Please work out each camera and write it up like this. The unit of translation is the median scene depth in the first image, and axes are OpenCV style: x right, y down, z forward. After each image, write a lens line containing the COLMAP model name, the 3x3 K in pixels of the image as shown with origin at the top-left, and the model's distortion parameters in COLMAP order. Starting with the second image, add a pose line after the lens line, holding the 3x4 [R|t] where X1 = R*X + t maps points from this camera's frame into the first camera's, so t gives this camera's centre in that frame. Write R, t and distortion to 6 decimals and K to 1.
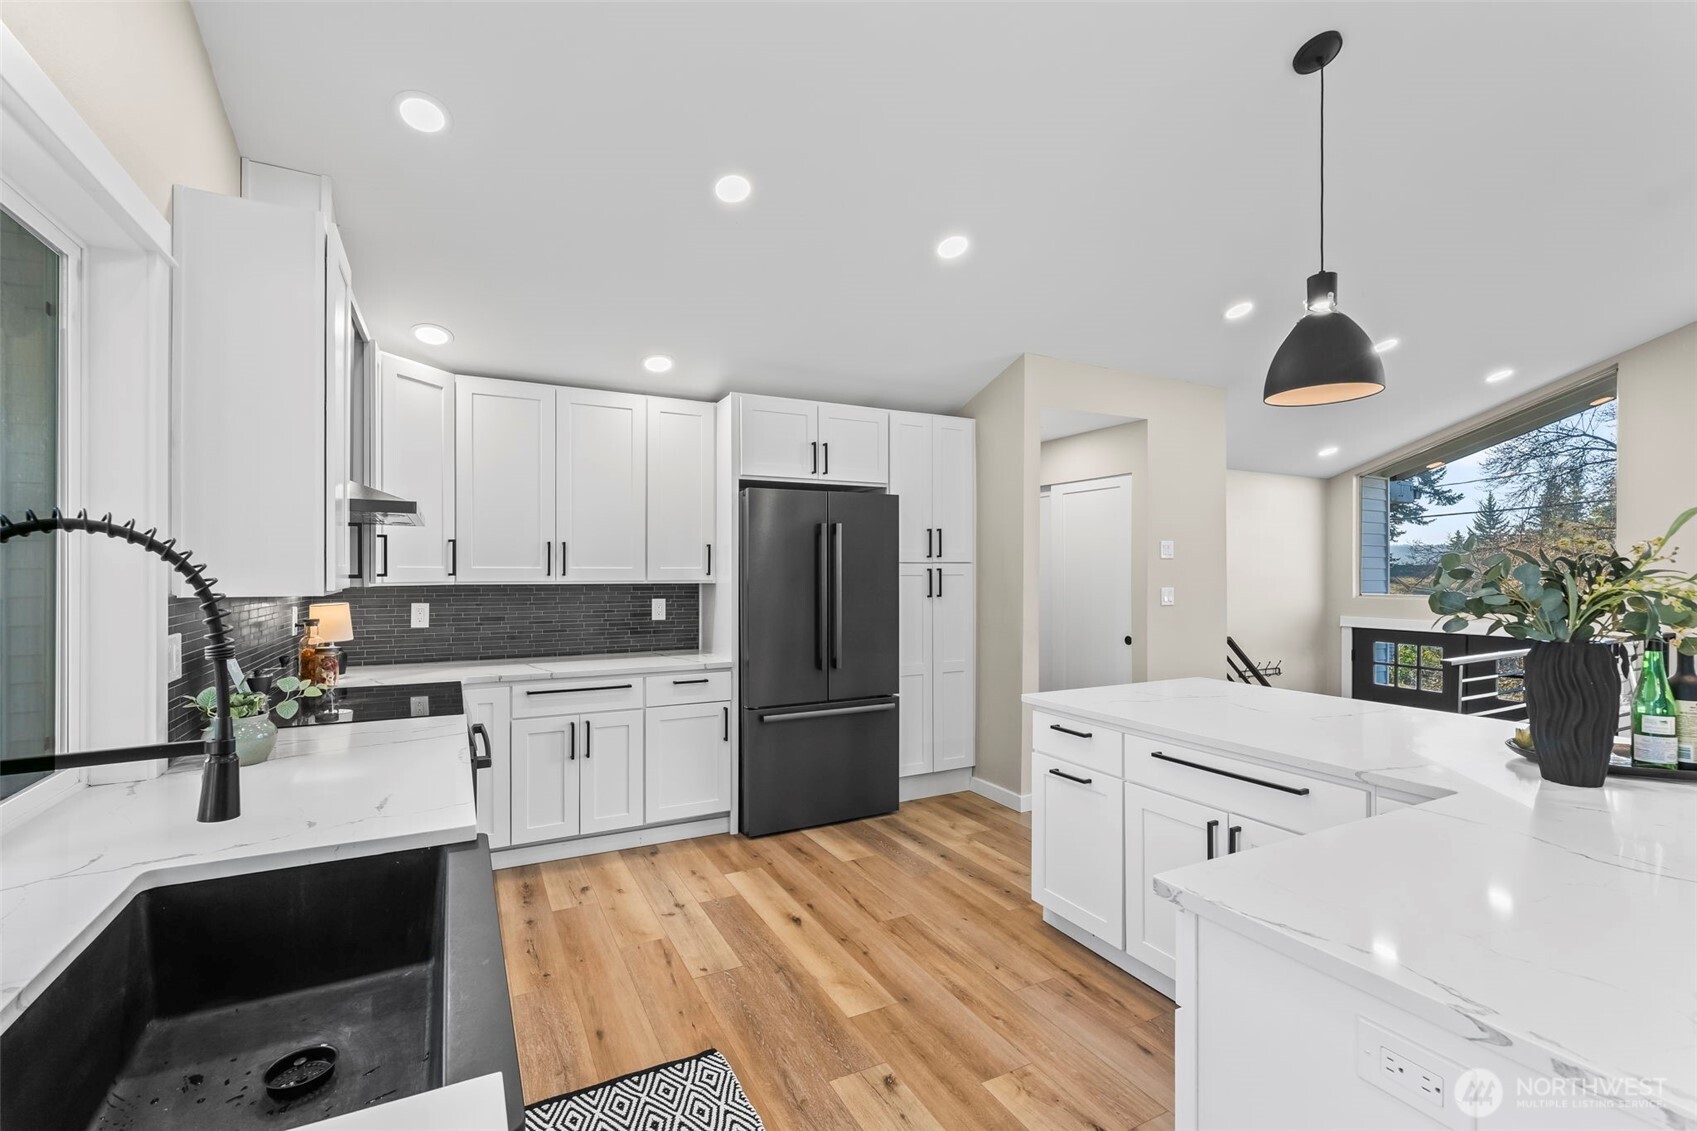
lens RADIAL K [[751.2, 0, 848.5], [0, 751.2, 565.5], [0, 0, 1]] dist [0.001030, 0.000187]
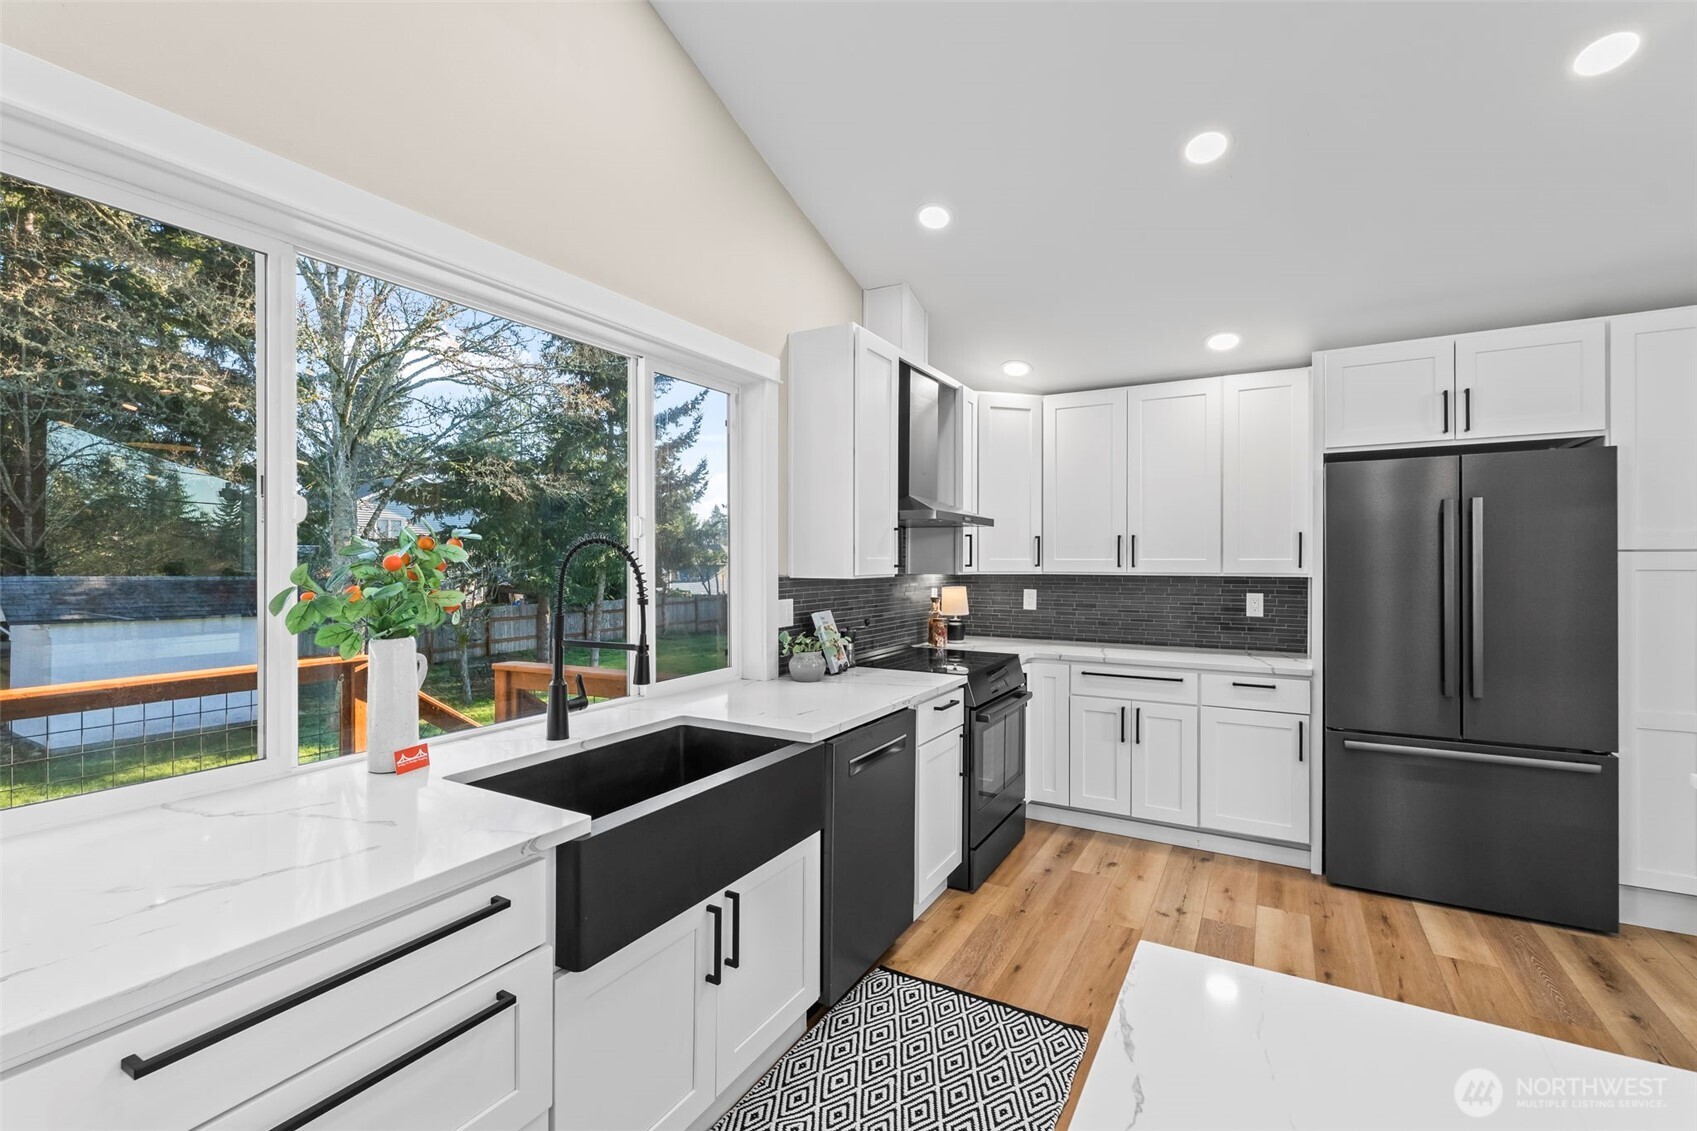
lens RADIAL K [[739.6, 0, 821.6], [0, 739.6, 555.4], [0, 0, 1]] dist [-0.000342, 0.000063]
pose [[0.526341, -0.008198, -0.850234, 0.282027], [0.003704, 0.999966, -0.007349, 0.003281], [0.850266, 0.000718, 0.526353, 0.094722]]
